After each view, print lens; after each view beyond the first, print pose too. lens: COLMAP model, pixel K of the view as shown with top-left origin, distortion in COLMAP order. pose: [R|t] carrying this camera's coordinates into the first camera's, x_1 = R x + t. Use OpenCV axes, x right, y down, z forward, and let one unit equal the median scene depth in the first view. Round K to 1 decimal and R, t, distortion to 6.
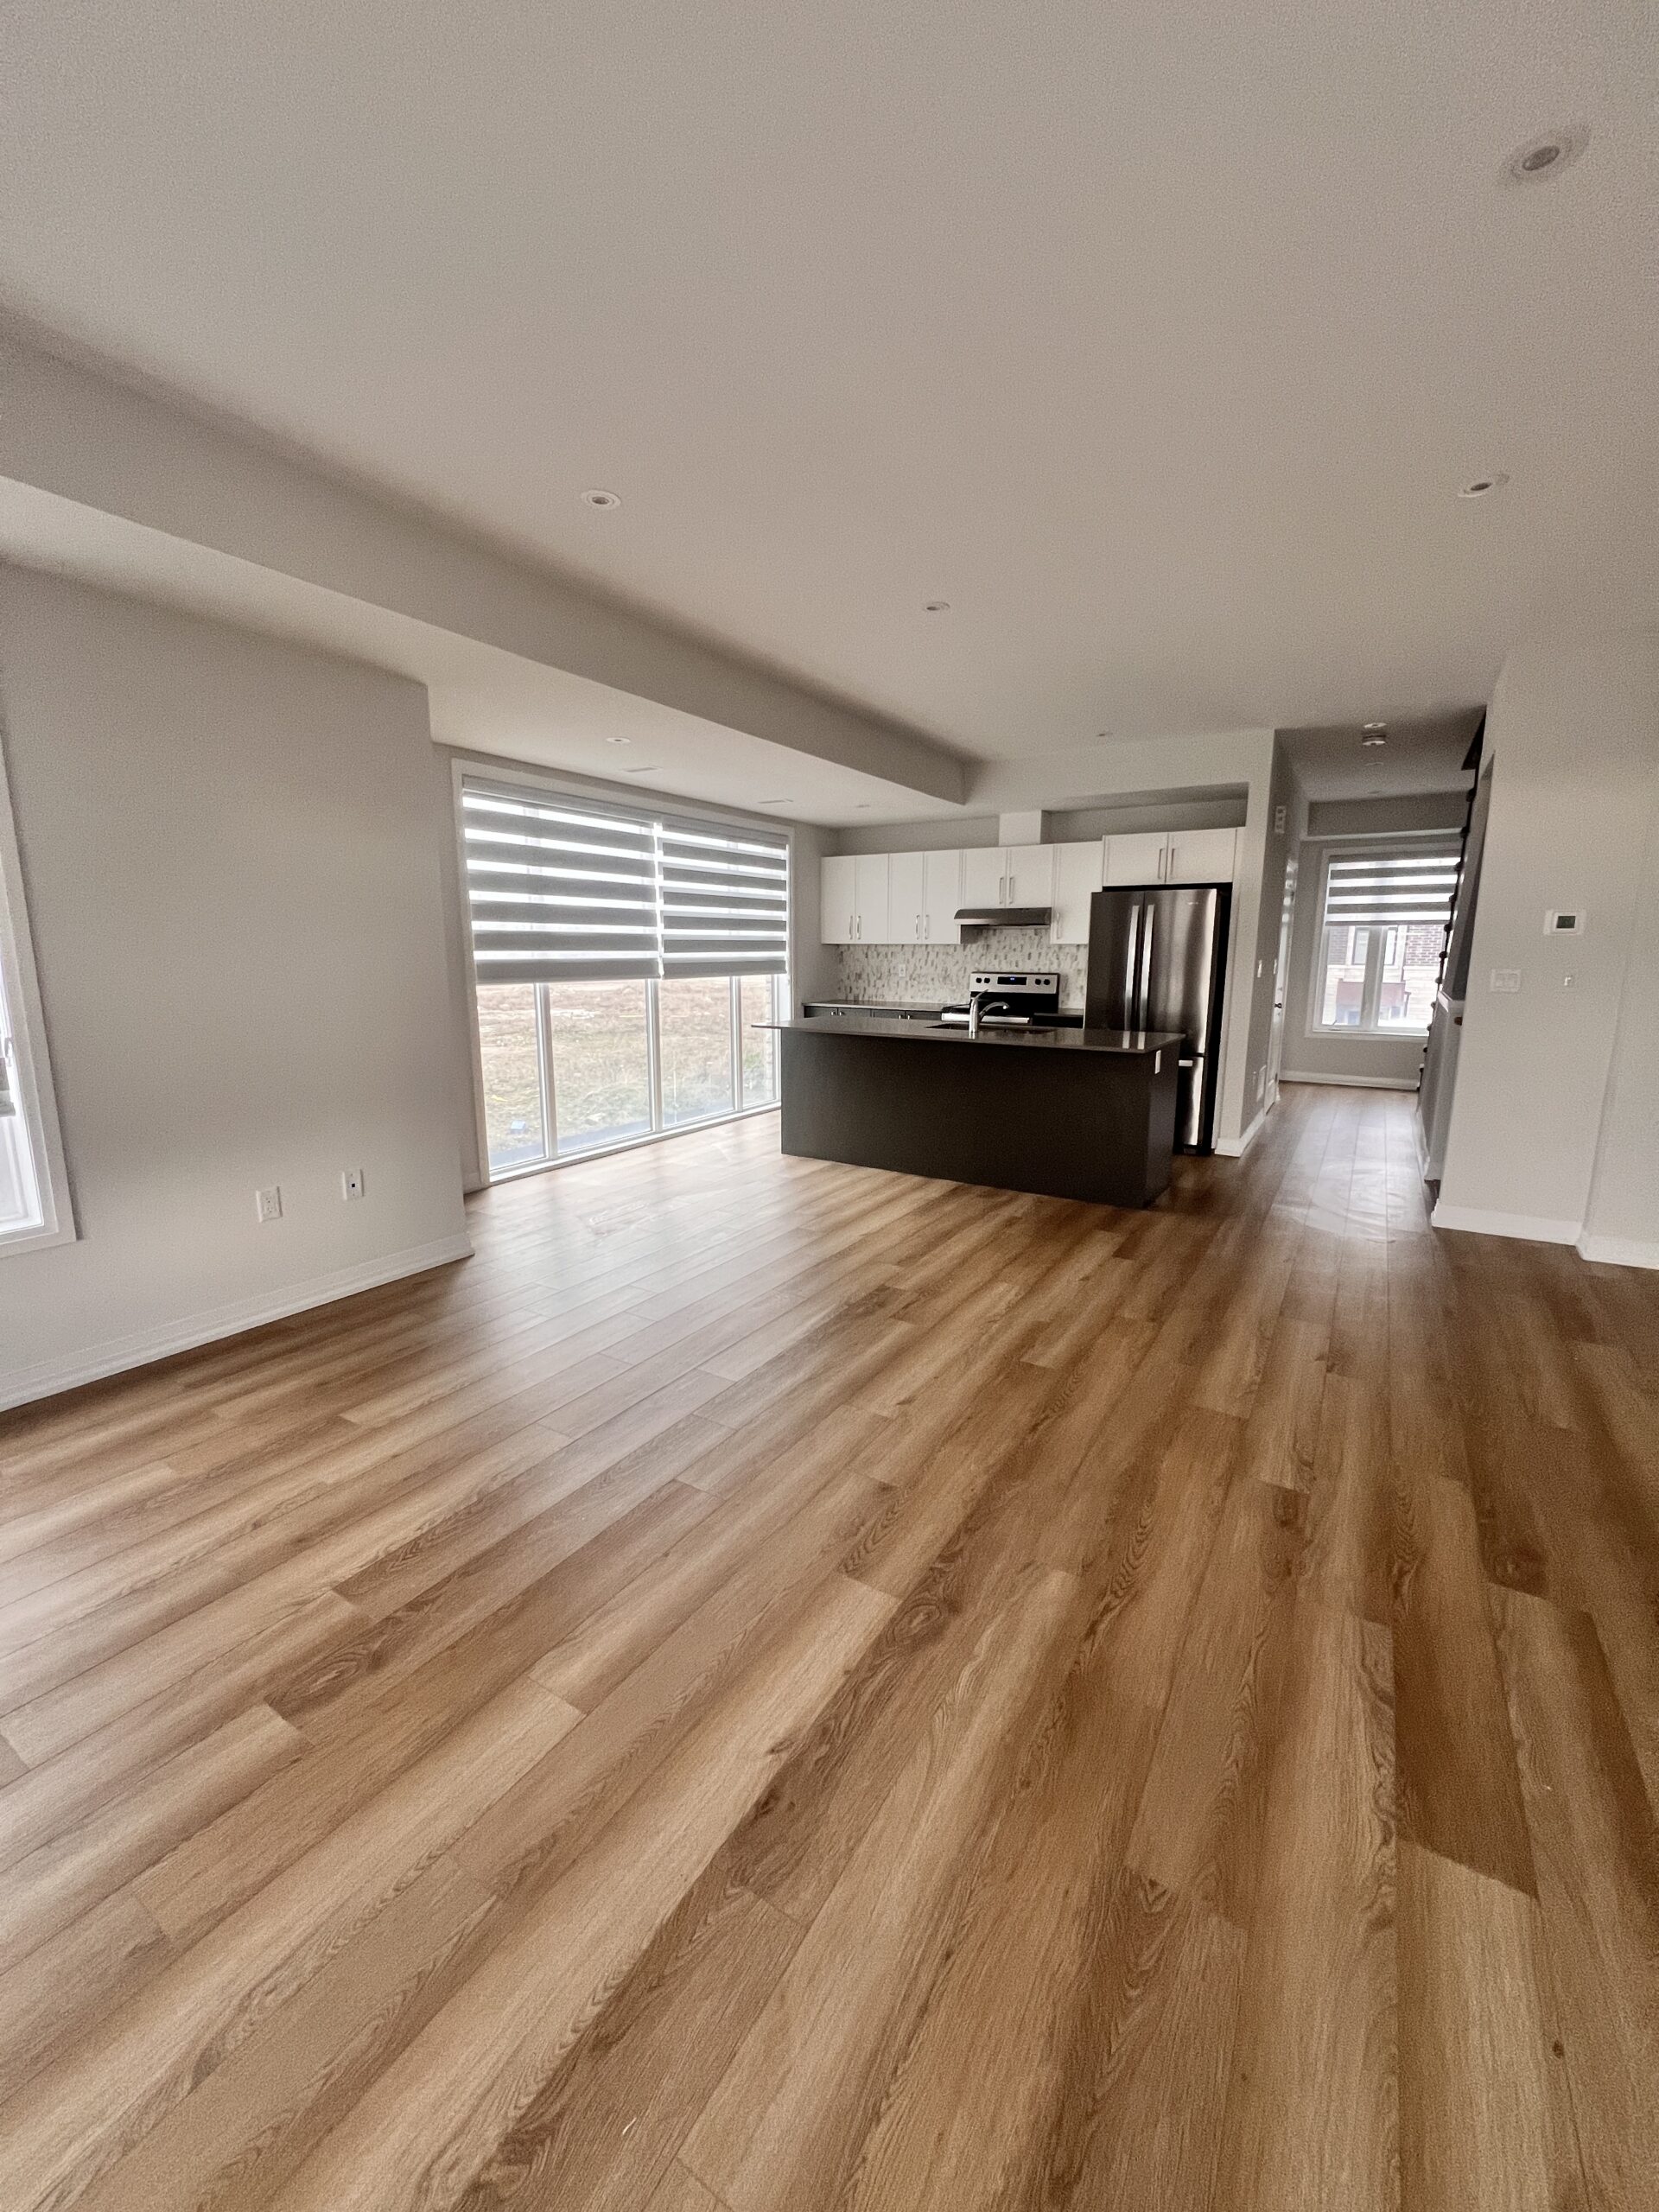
lens RADIAL K [[883.8, 0, 827.8], [0, 883.8, 1101.8], [0, 0, 1]] dist [-0.000155, -0.000058]
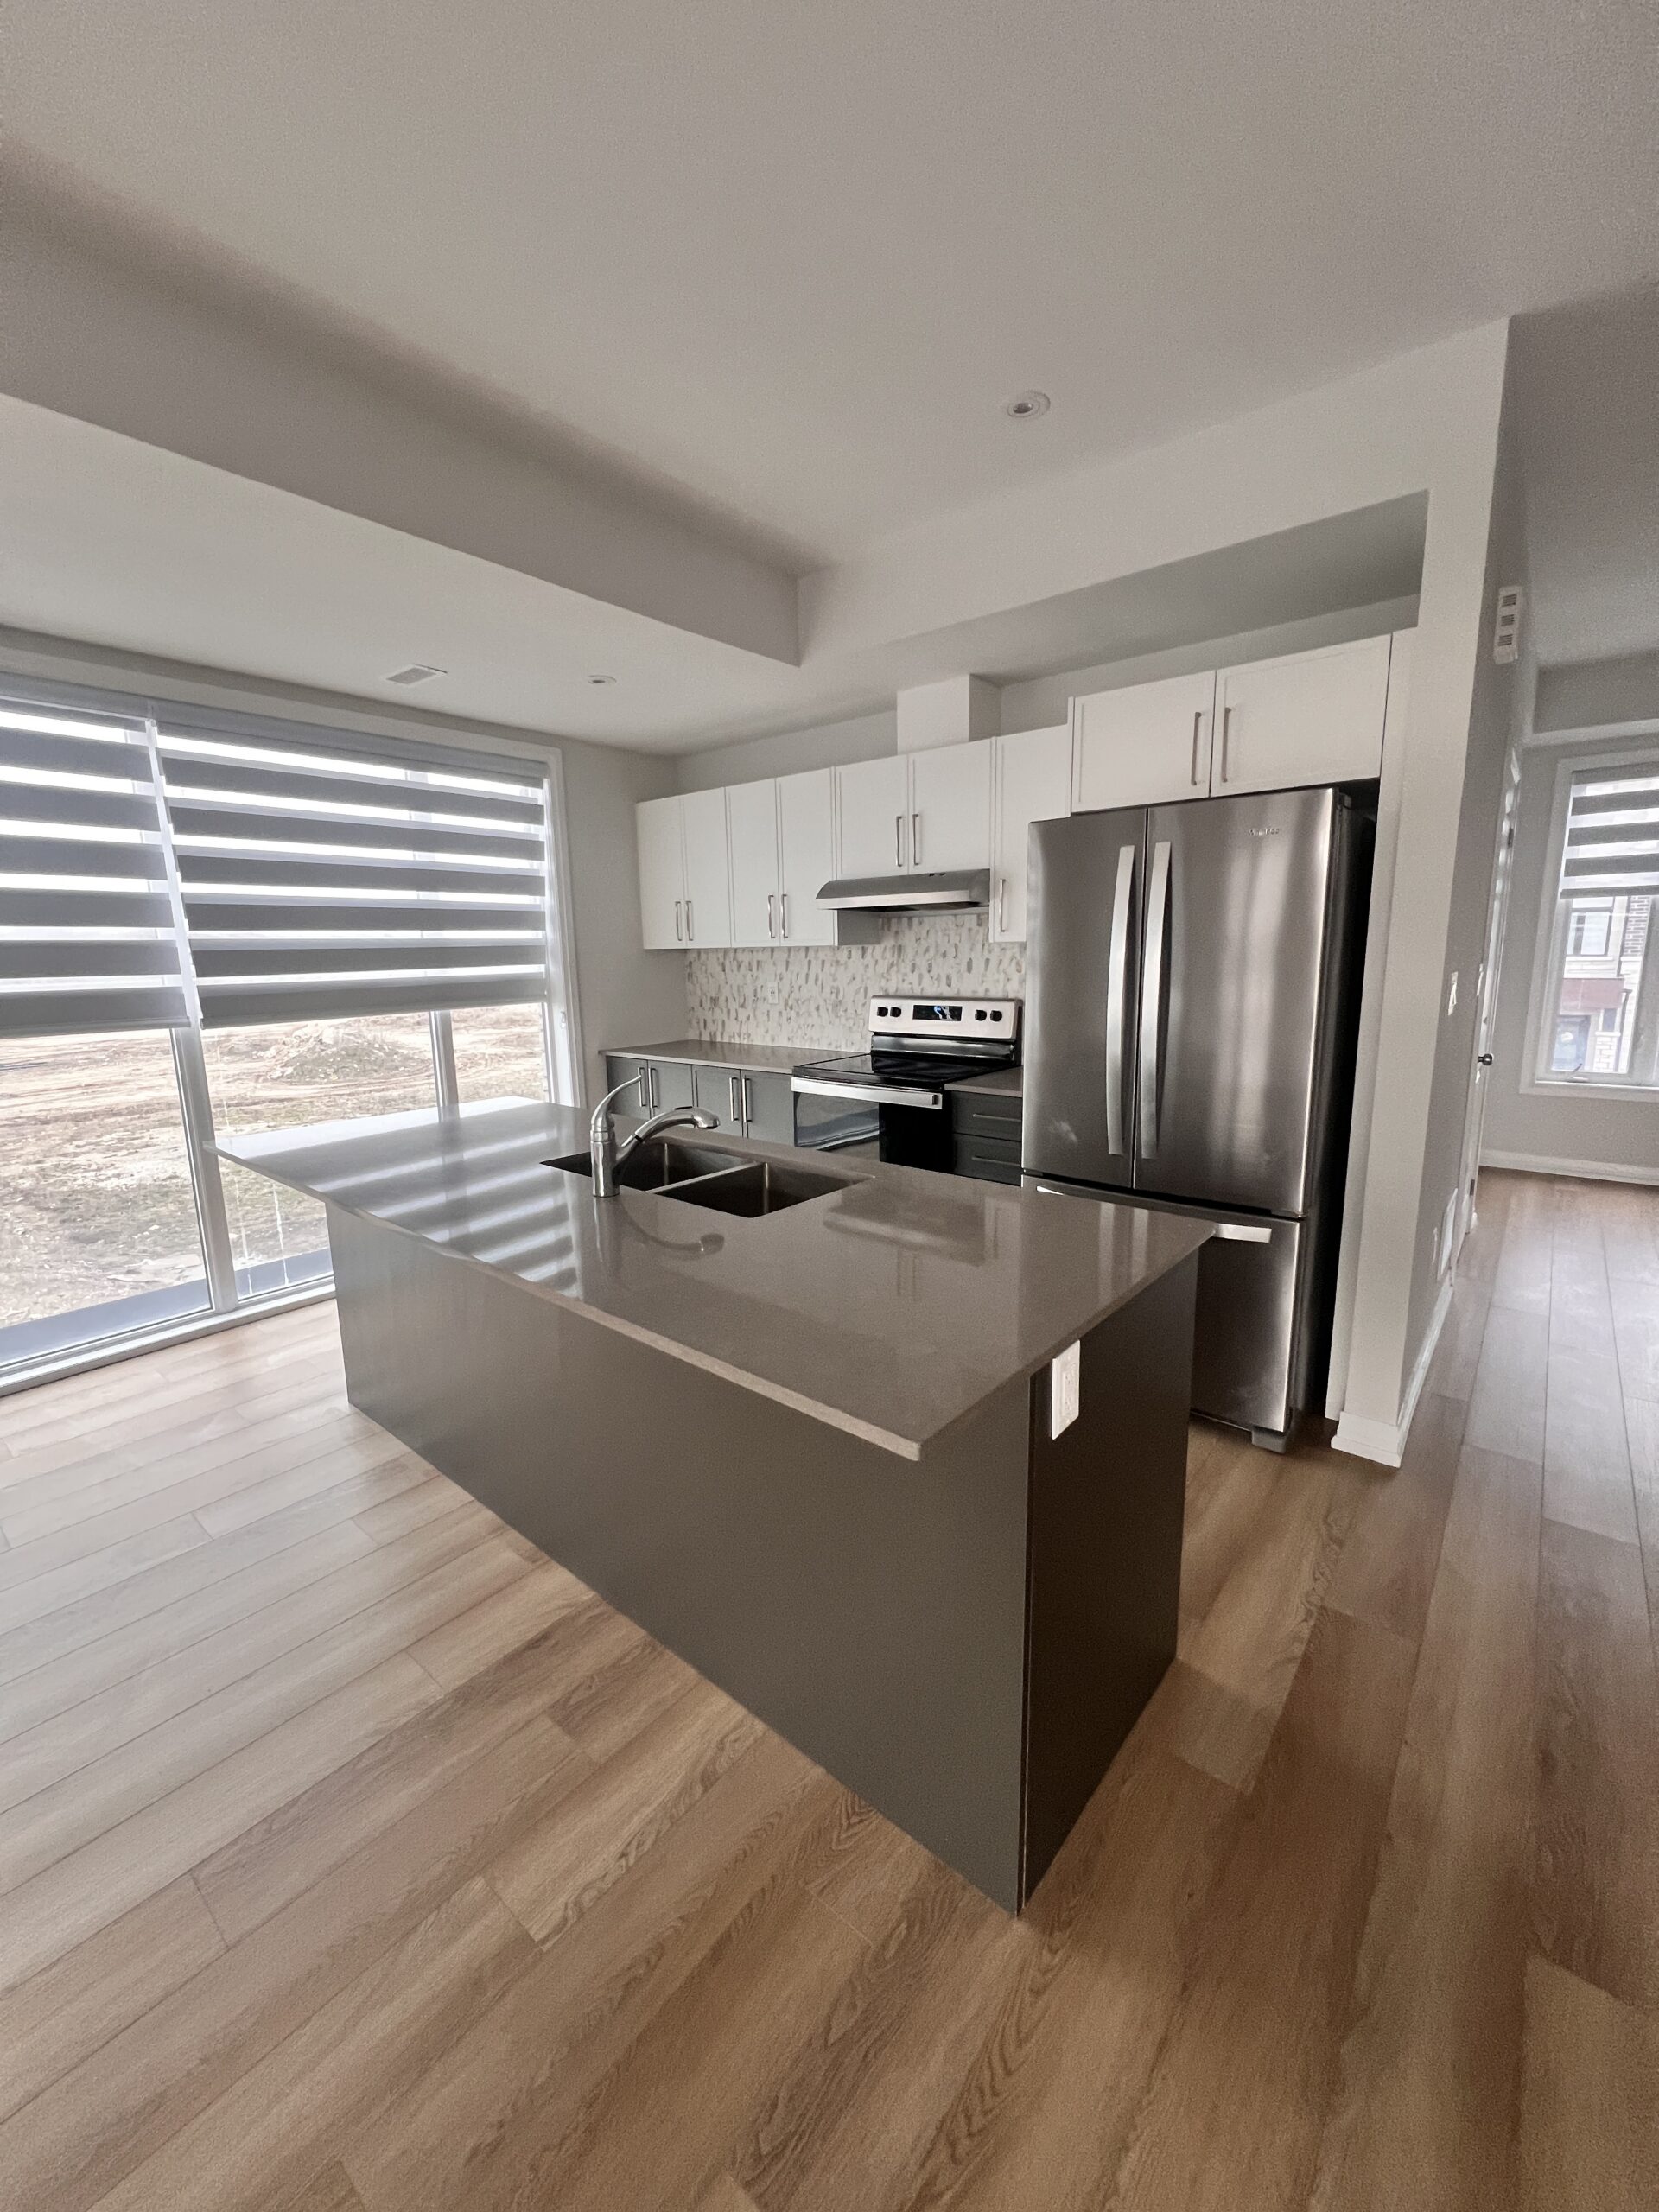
lens RADIAL K [[883.8, 0, 827.8], [0, 883.8, 1101.8], [0, 0, 1]] dist [-0.000155, -0.000058]
pose [[0.990926, 0.001811, -0.134399, 0.219467], [-0.001960, 0.999998, -0.000977, -0.084281], [0.134397, 0.001232, 0.990927, 0.473680]]
